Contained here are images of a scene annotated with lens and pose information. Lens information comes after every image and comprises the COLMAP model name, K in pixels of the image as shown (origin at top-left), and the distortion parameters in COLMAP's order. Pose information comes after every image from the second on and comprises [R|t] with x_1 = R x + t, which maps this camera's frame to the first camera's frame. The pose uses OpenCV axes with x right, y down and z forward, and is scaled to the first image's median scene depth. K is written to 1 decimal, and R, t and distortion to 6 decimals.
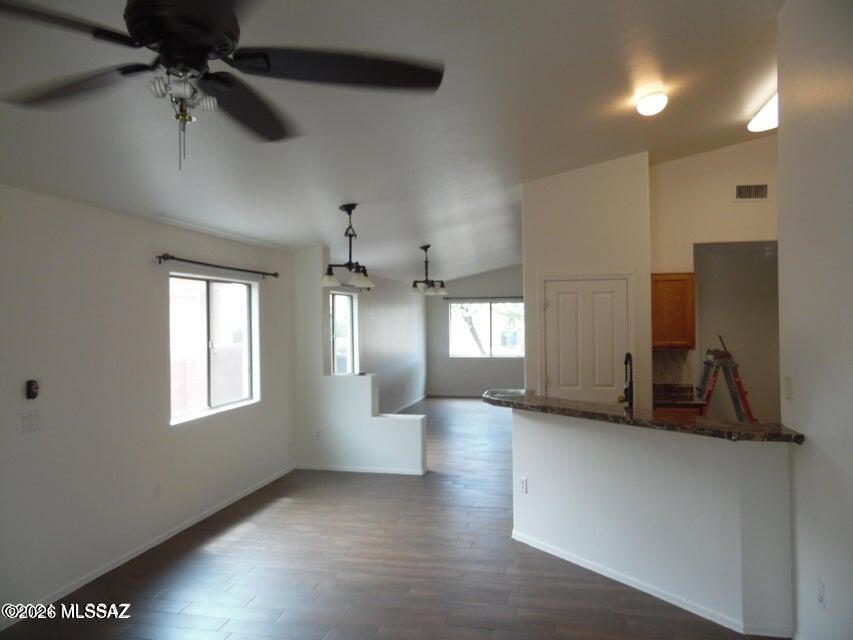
lens RADIAL K [[636.2, 0, 427.8], [0, 636.2, 317.1], [0, 0, 1]] dist [-0.041046, 0.075805]
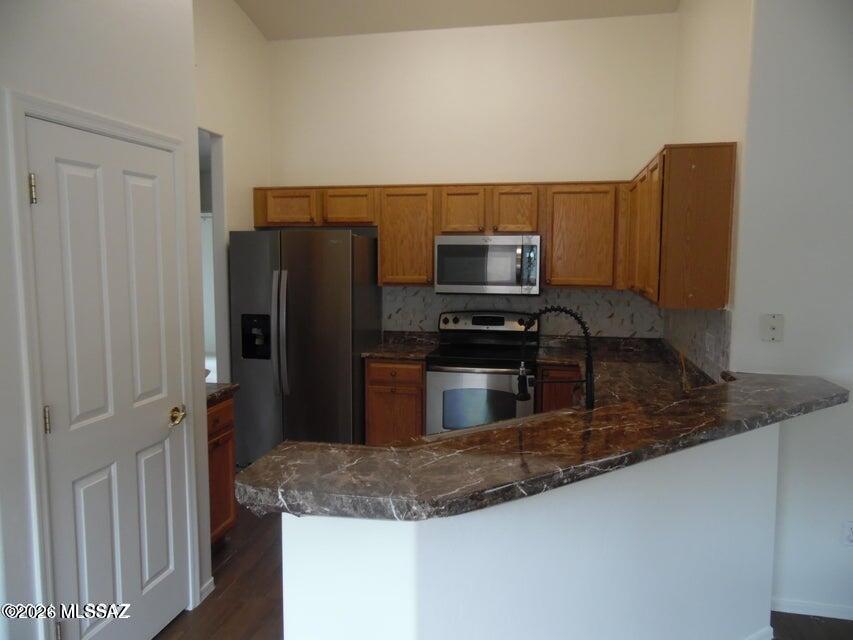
lens RADIAL K [[636.2, 0, 427.8], [0, 636.2, 317.1], [0, 0, 1]] dist [-0.041046, 0.075805]
pose [[-0.017000, -0.090649, 0.995738, -0.149731], [-0.011592, 0.995833, 0.090459, 0.014849], [-0.999788, -0.010004, -0.017980, 0.818968]]
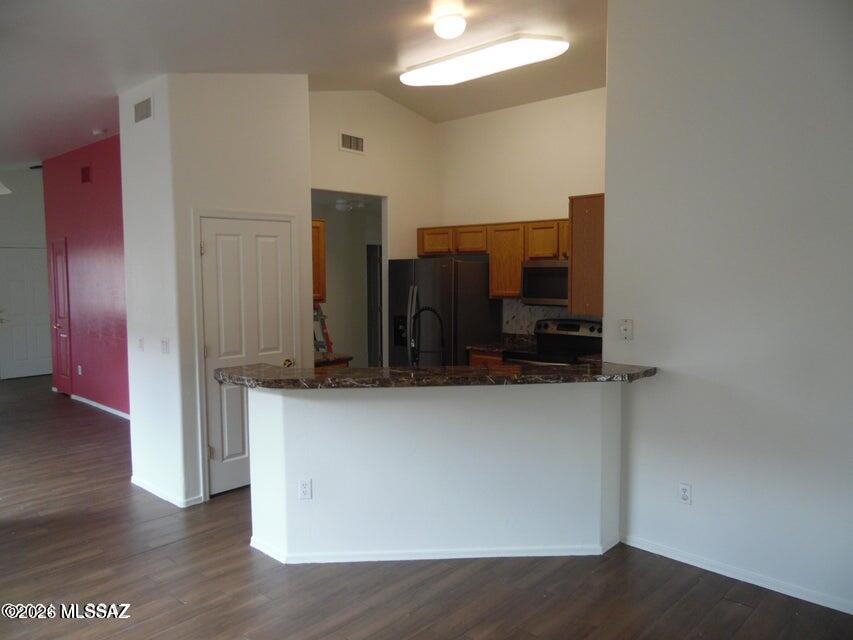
lens RADIAL K [[636.2, 0, 427.8], [0, 636.2, 317.1], [0, 0, 1]] dist [-0.041046, 0.075805]
pose [[0.510045, -0.055231, 0.858373, -0.325402], [-0.006662, 0.997653, 0.068151, 0.008324], [-0.860122, -0.040478, 0.508480, 0.402929]]
